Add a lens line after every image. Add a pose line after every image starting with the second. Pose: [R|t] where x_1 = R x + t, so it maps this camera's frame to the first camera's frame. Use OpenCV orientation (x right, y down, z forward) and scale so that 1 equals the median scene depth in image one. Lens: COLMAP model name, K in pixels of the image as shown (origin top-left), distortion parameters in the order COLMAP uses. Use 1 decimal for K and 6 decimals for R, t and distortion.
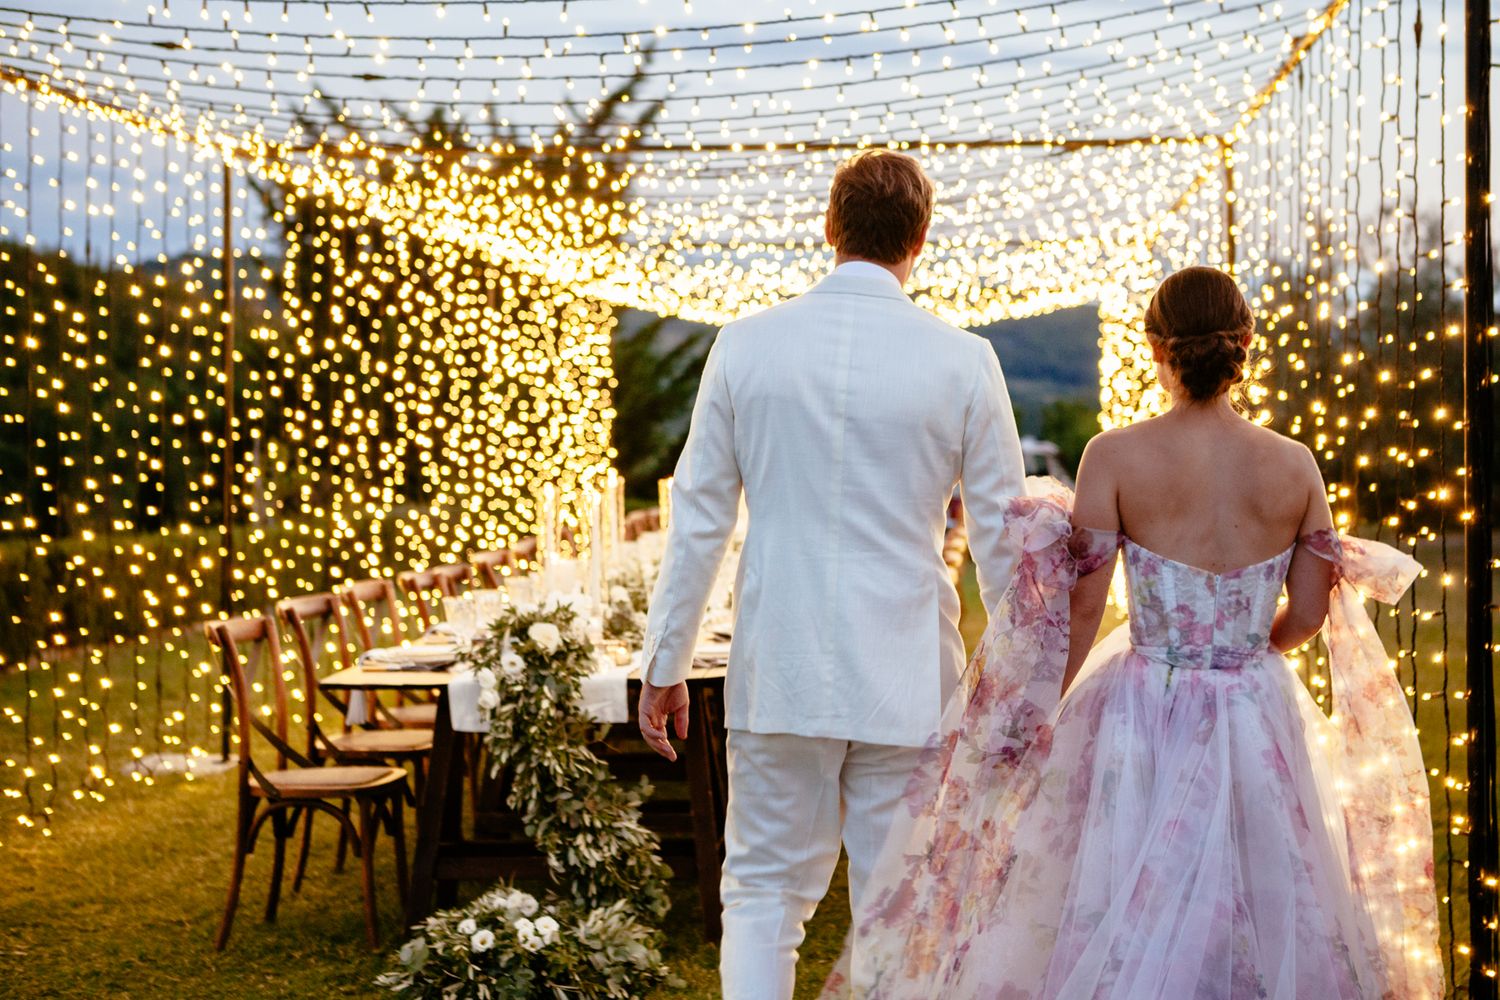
lens RADIAL K [[2334.7, 0, 750.3], [0, 2334.7, 498.2], [0, 0, 1]] dist [0.026871, 0.000000]
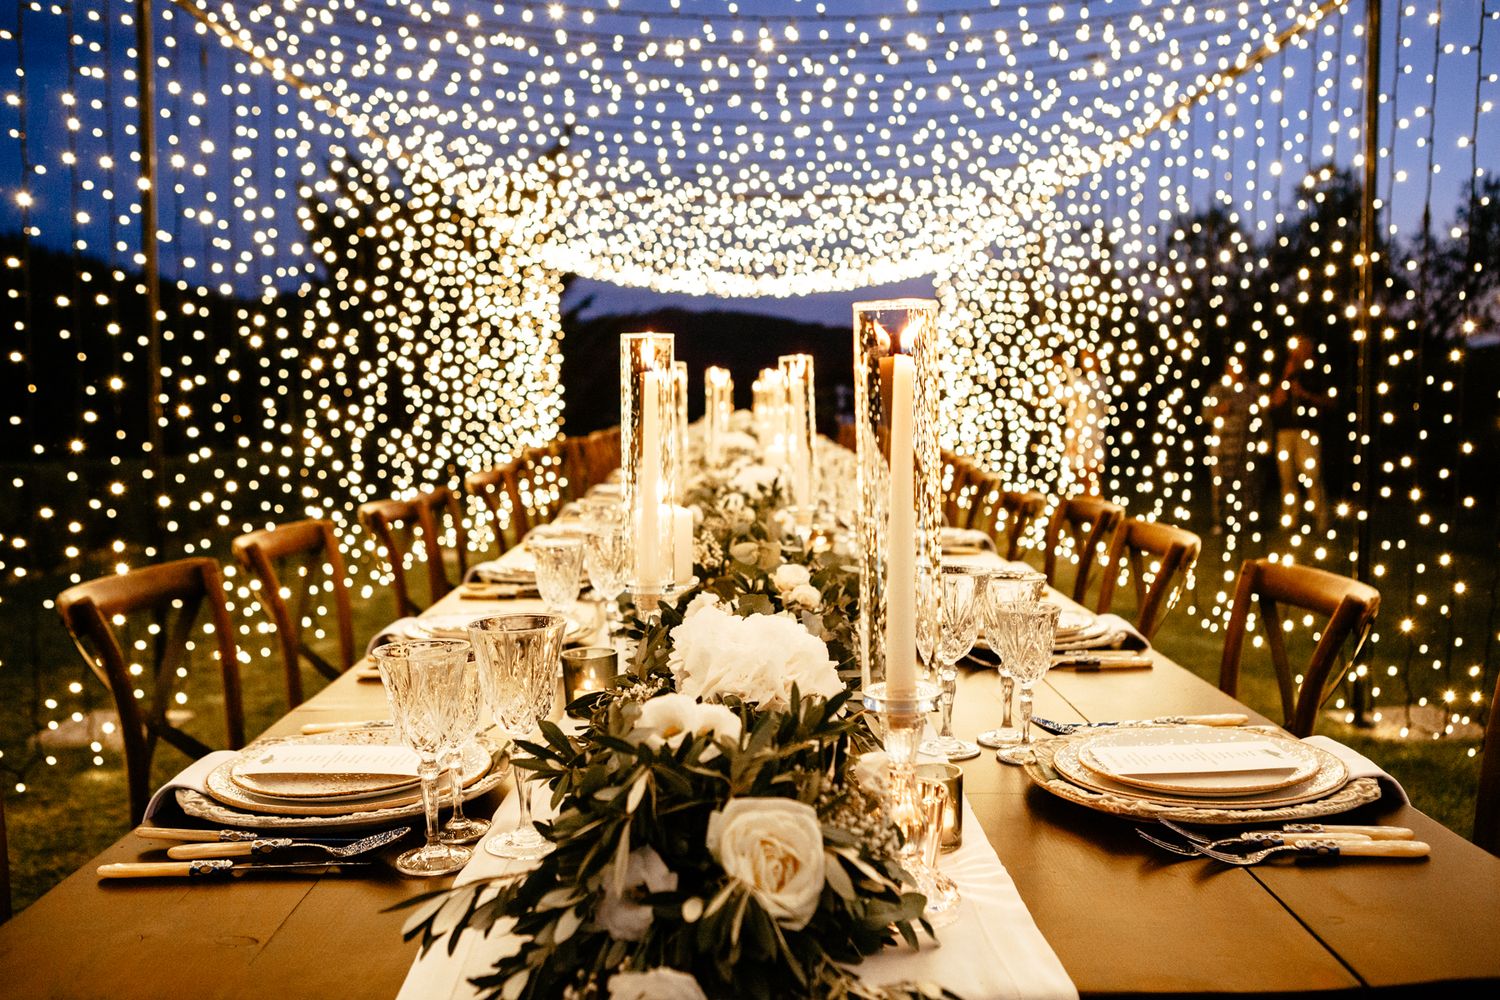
lens RADIAL K [[1455.1, 0, 747.7], [0, 1455.1, 508.7], [0, 0, 1]] dist [-0.043708, 0.000000]
pose [[0.996548, -0.006465, 0.082767, -0.039758], [0.001962, 0.998519, 0.054376, 0.005426], [-0.082996, -0.054026, 0.995084, 0.326204]]
